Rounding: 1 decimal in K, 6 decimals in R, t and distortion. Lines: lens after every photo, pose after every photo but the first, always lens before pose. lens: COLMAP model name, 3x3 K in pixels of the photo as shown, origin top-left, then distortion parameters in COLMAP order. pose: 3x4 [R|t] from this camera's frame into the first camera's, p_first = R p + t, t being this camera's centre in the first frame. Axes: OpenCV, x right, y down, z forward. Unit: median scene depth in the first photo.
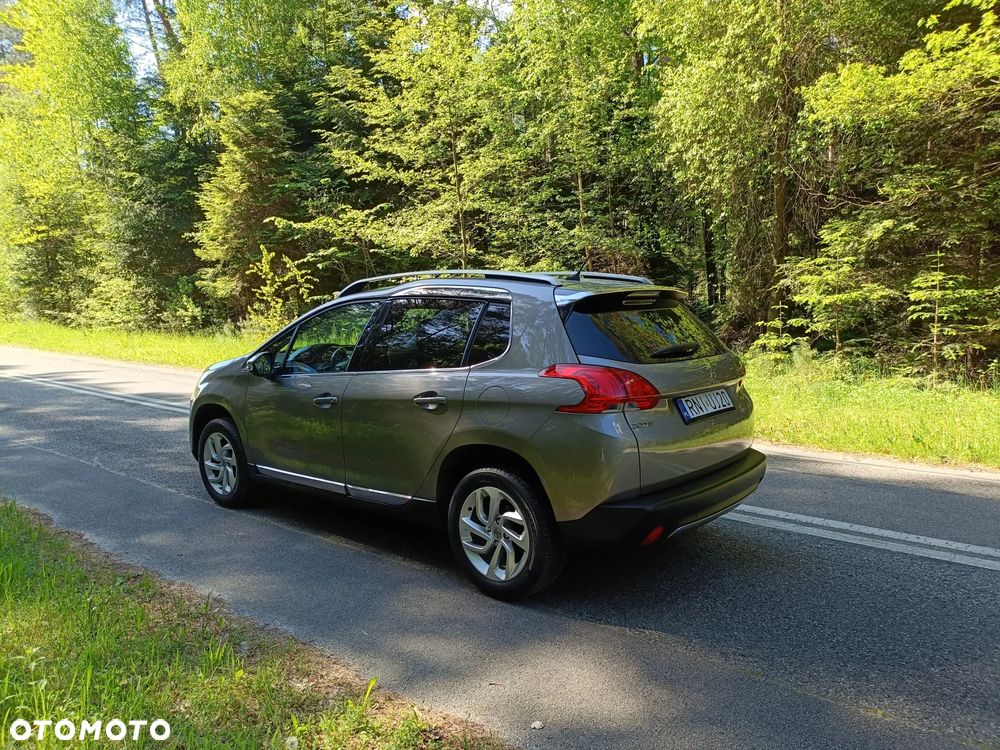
lens RADIAL K [[731.9, 0, 485.2], [0, 731.9, 376.0], [0, 0, 1]] dist [0.031367, -0.018981]
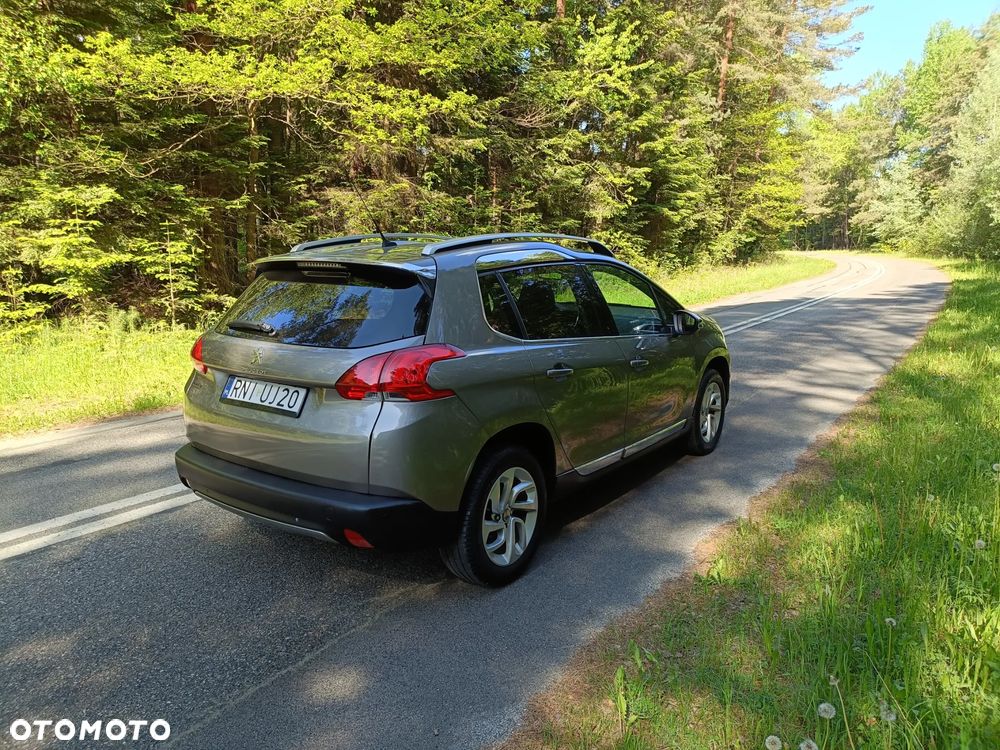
lens RADIAL K [[731.9, 0, 495.7], [0, 731.9, 377.9], [0, 0, 1]] dist [0.031367, -0.018981]
pose [[0.107864, 0.196985, -0.974455, 0.250180], [-0.109796, 0.976538, 0.185252, -0.036724], [0.988084, 0.087009, 0.126962, 0.245371]]
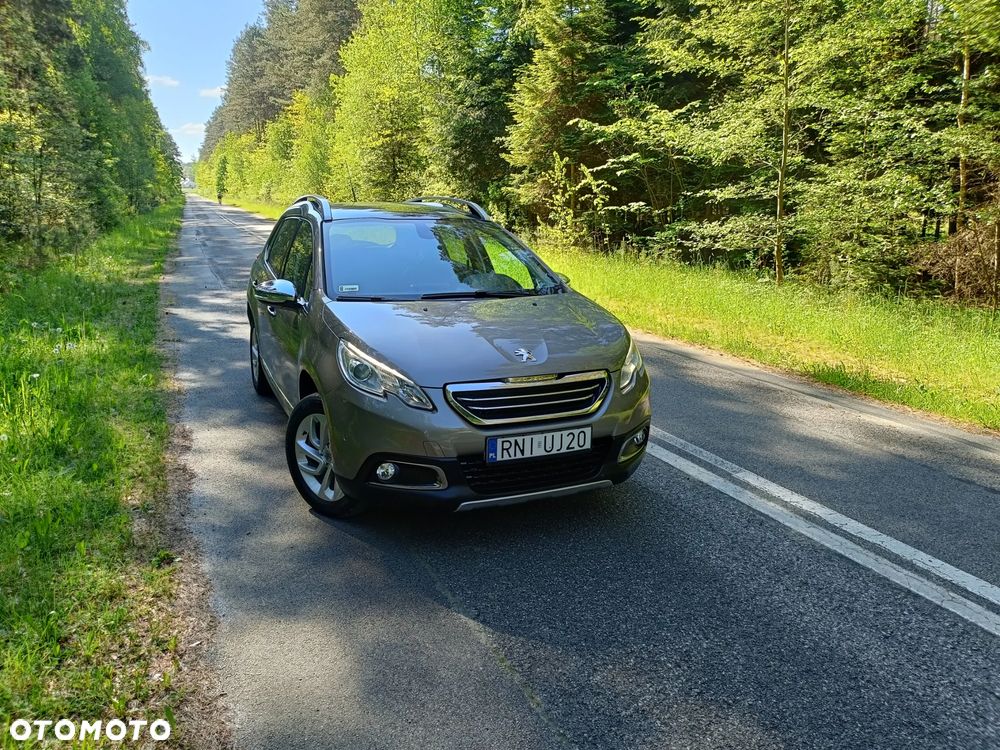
lens RADIAL K [[731.9, 0, 493.5], [0, 731.9, 377.3], [0, 0, 1]] dist [0.031367, -0.018981]
pose [[0.908227, 0.132824, -0.396840, 0.035808], [-0.082830, 0.986589, 0.140647, -0.018468], [0.410199, -0.094869, 0.907048, 0.095182]]
